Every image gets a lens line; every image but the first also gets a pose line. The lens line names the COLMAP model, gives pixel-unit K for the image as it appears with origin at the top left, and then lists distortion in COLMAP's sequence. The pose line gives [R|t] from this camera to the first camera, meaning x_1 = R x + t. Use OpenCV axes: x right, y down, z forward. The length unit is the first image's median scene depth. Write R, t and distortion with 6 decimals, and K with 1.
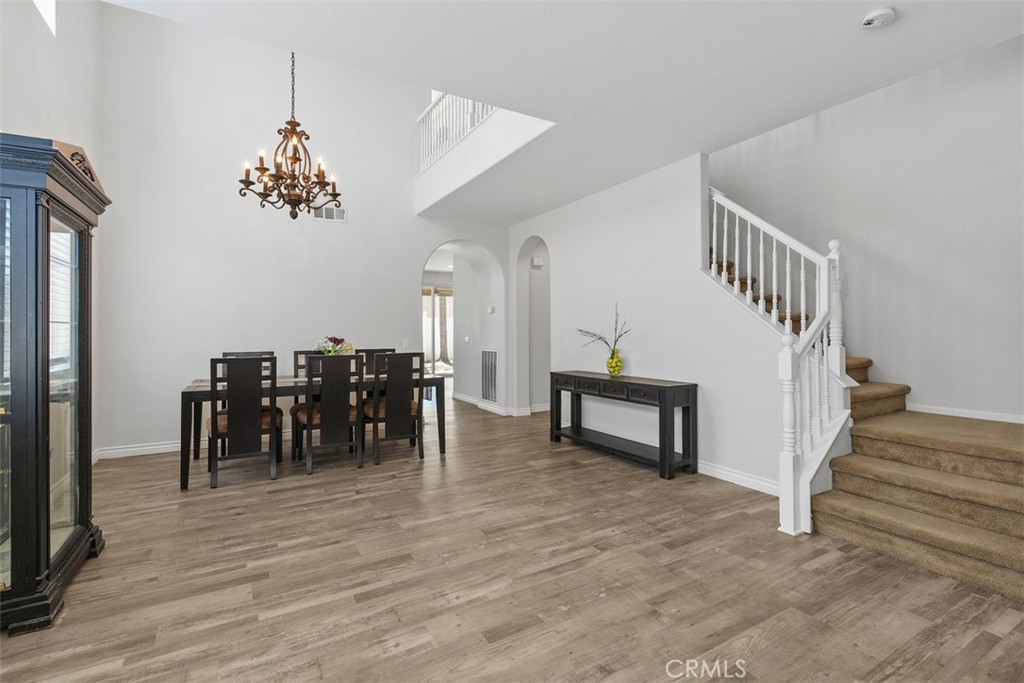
lens RADIAL K [[471.0, 0, 524.6], [0, 471.0, 325.2], [0, 0, 1]] dist [0.002019, -0.001993]
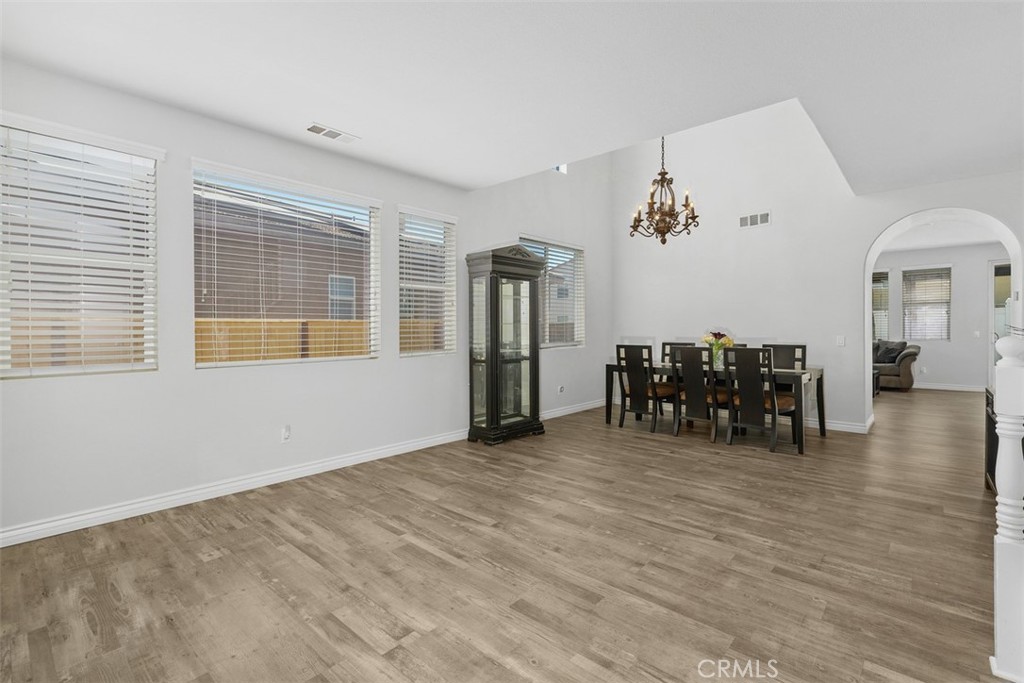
lens RADIAL K [[471.0, 0, 506.9], [0, 471.0, 336.8], [0, 0, 1]] dist [0.002019, -0.001993]
pose [[0.292242, 0.022317, -0.956084, 0.934024], [0.014496, 0.999509, 0.027762, -0.007666], [0.956235, -0.021973, 0.291775, 0.238118]]
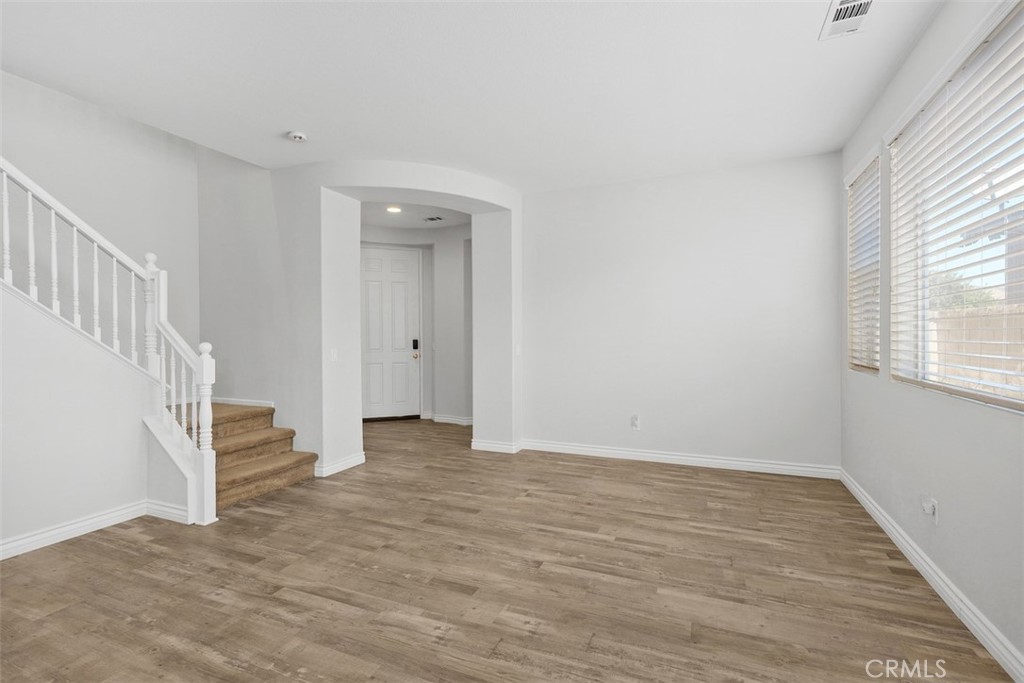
lens RADIAL K [[471.0, 0, 495.8], [0, 471.0, 340.1], [0, 0, 1]] dist [0.002019, -0.001993]
pose [[-0.564266, 0.000702, 0.825593, -0.720781], [-0.003775, 0.999987, -0.003430, 0.015812], [-0.825584, -0.005052, -0.564256, 1.067238]]
